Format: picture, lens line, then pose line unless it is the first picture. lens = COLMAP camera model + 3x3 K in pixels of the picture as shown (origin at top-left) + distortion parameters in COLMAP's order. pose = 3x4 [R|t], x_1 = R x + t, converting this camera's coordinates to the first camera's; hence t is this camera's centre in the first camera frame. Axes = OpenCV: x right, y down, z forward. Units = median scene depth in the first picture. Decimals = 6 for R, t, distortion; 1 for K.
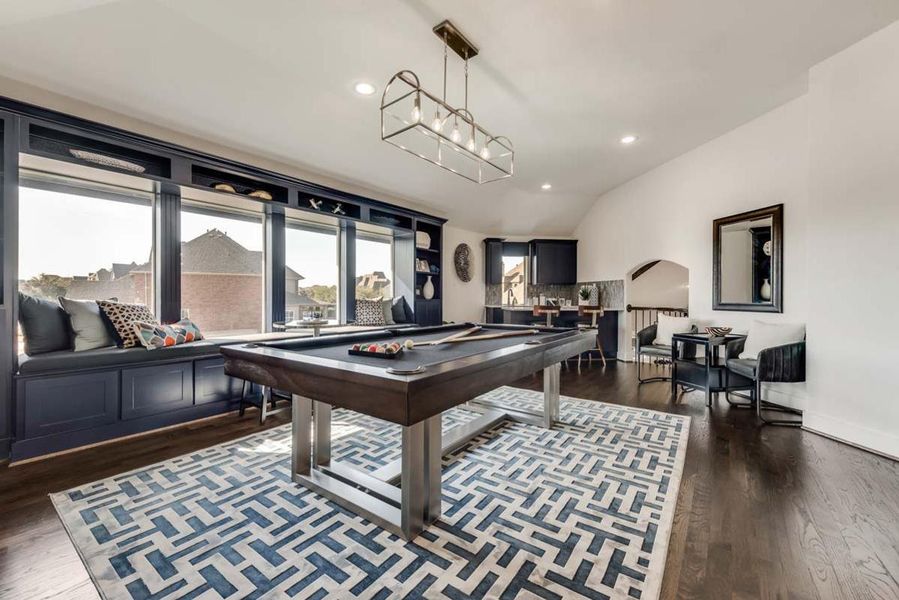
lens RADIAL K [[363.1, 0, 449.5], [0, 363.1, 300.0], [0, 0, 1]] dist [-0.001086, -0.000209]
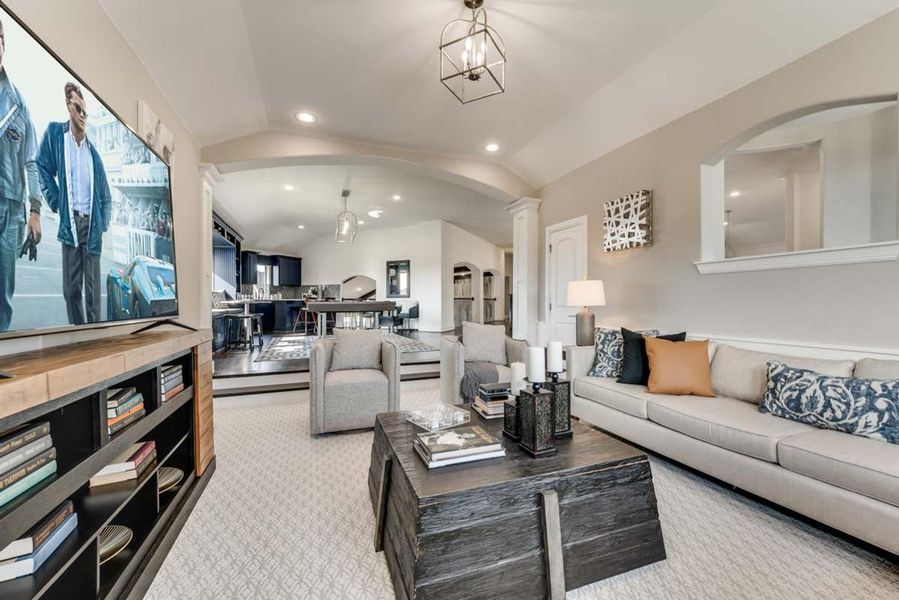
lens RADIAL K [[363.1, 0, 449.5], [0, 363.1, 300.0], [0, 0, 1]] dist [-0.001086, -0.000209]
pose [[0.547677, 0.001993, 0.836687, -0.632104], [0.012265, 0.999871, -0.010410, 0.041224], [-0.836600, 0.015964, 0.547582, -0.403560]]
